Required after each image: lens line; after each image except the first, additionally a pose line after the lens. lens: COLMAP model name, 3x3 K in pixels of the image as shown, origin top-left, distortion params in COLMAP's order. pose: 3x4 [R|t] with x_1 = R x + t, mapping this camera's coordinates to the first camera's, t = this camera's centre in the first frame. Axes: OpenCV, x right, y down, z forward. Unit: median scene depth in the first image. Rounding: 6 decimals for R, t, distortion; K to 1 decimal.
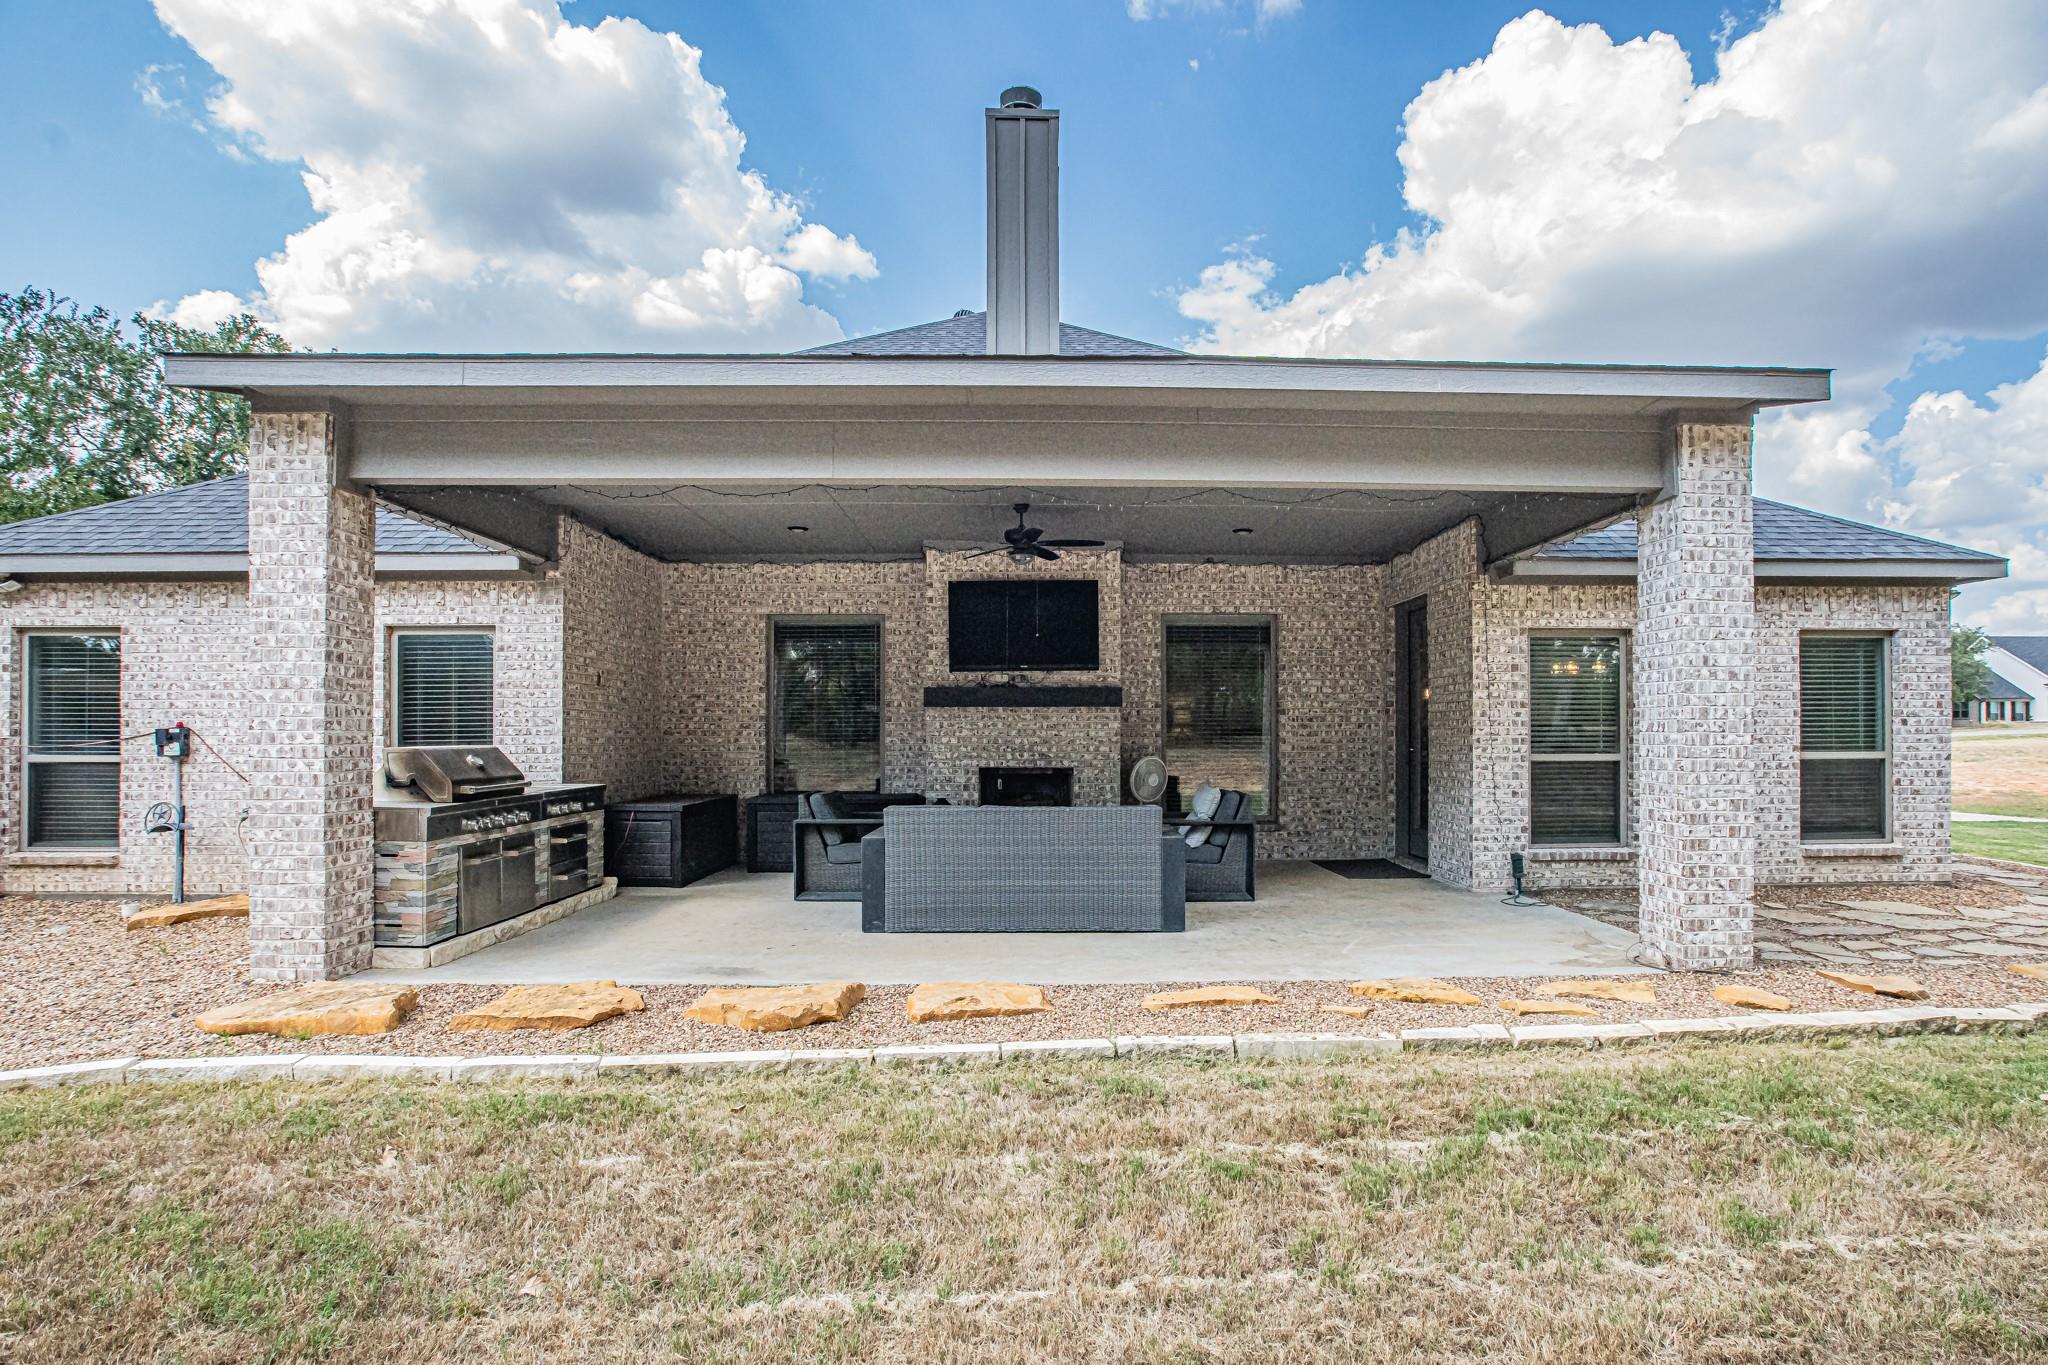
lens RADIAL K [[1001.0, 0, 1034.7], [0, 1001.0, 734.3], [0, 0, 1]] dist [-0.027787, 0.000045]
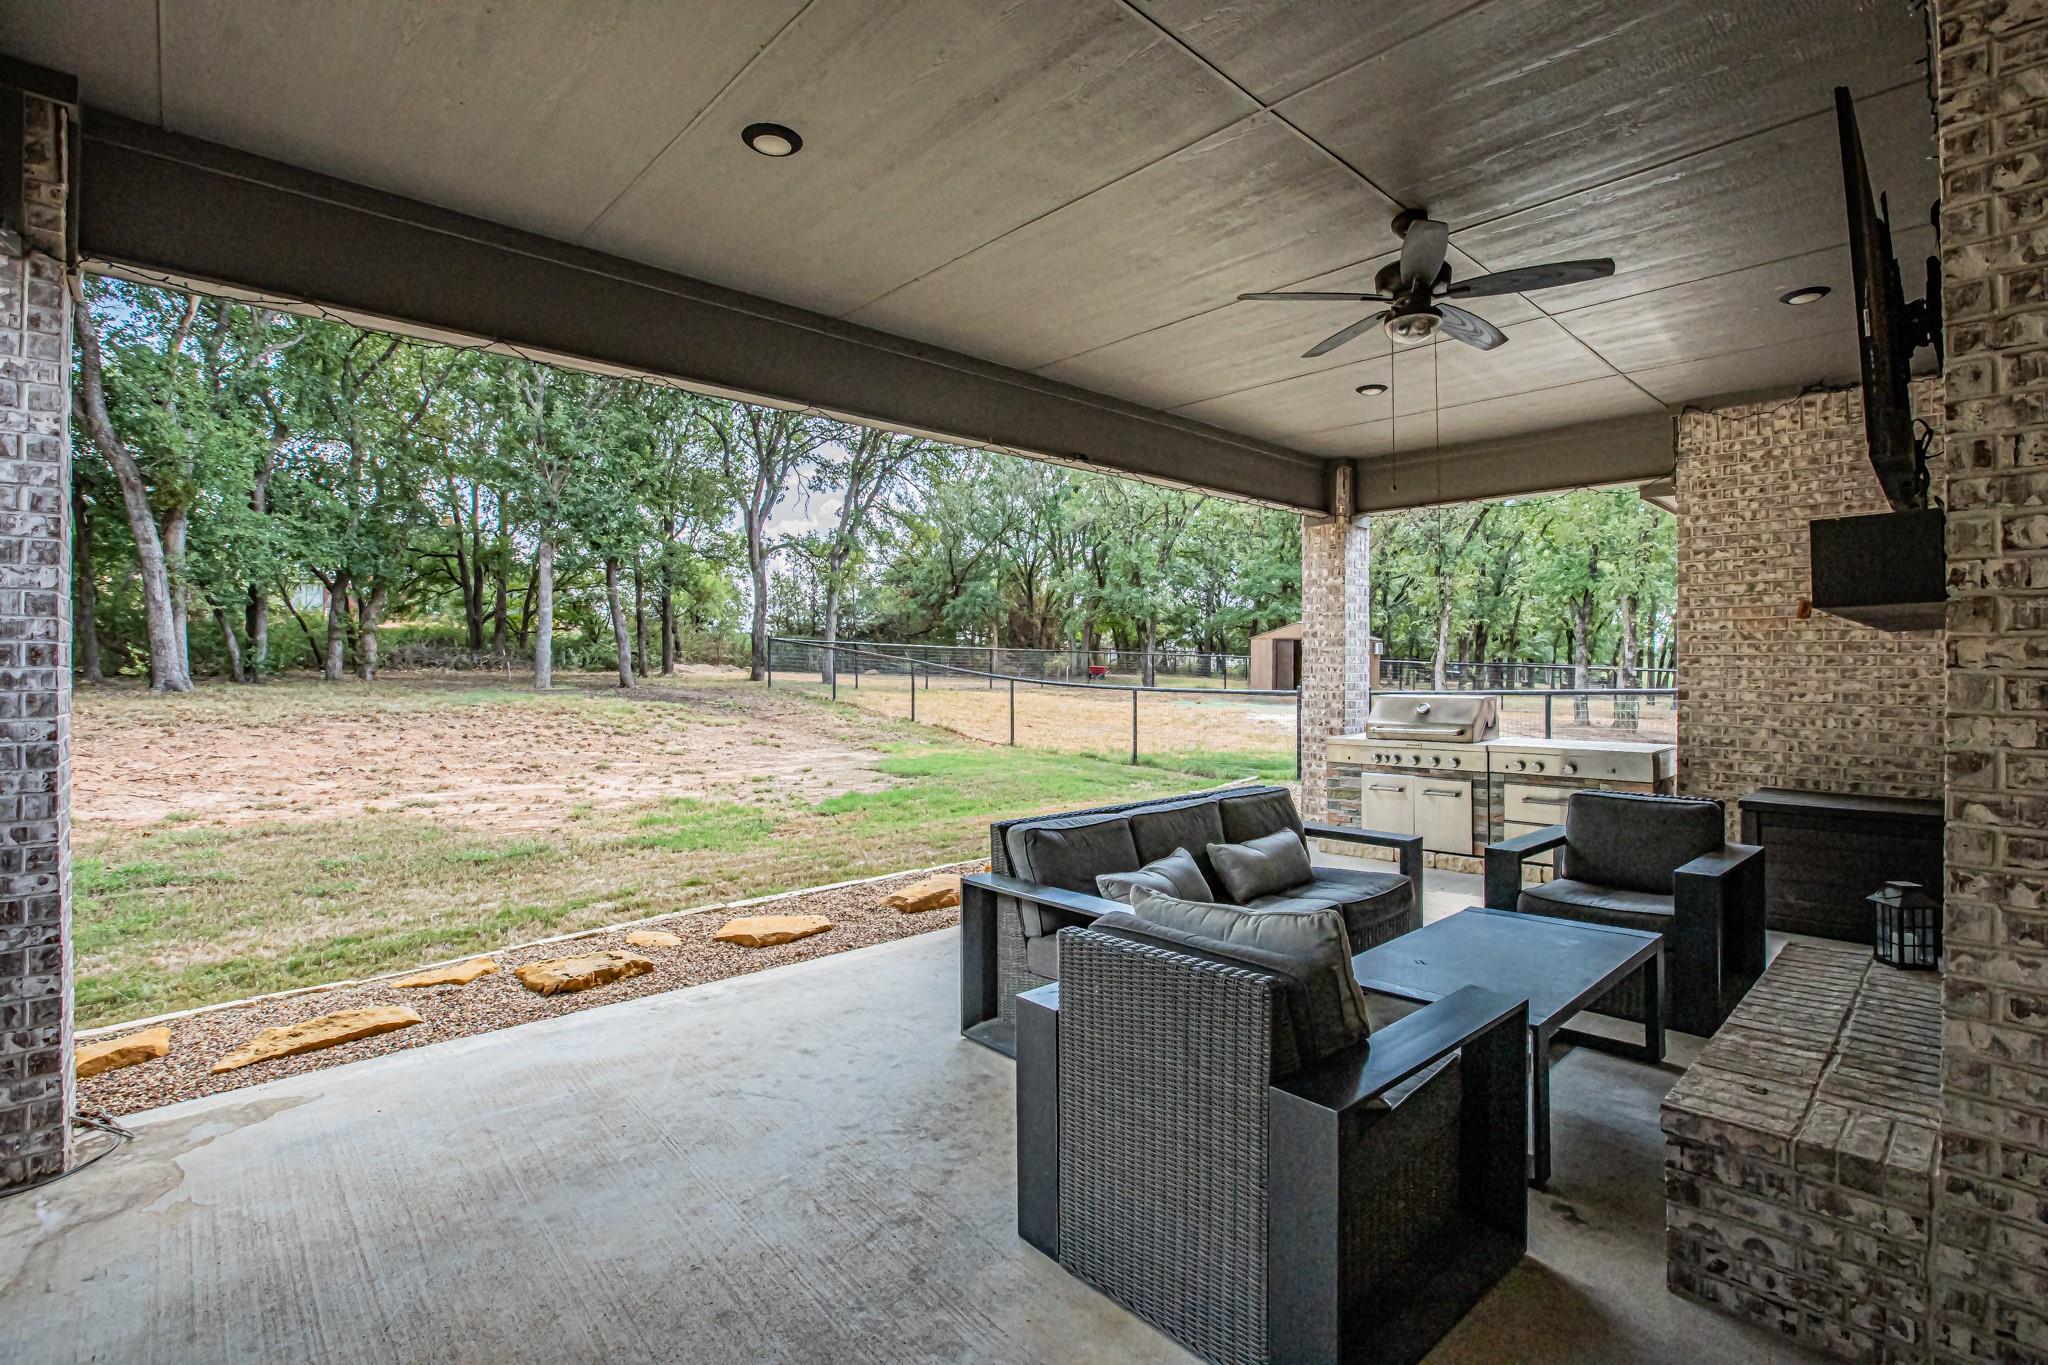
lens RADIAL K [[947.8, 0, 1039.9], [0, 947.8, 669.8], [0, 0, 1]] dist [-0.038662, 0.010631]
pose [[-0.722817, 0.003323, -0.691032, 0.401761], [0.003874, 0.999992, 0.000757, -0.015861], [0.691029, -0.002130, -0.722824, 1.121796]]
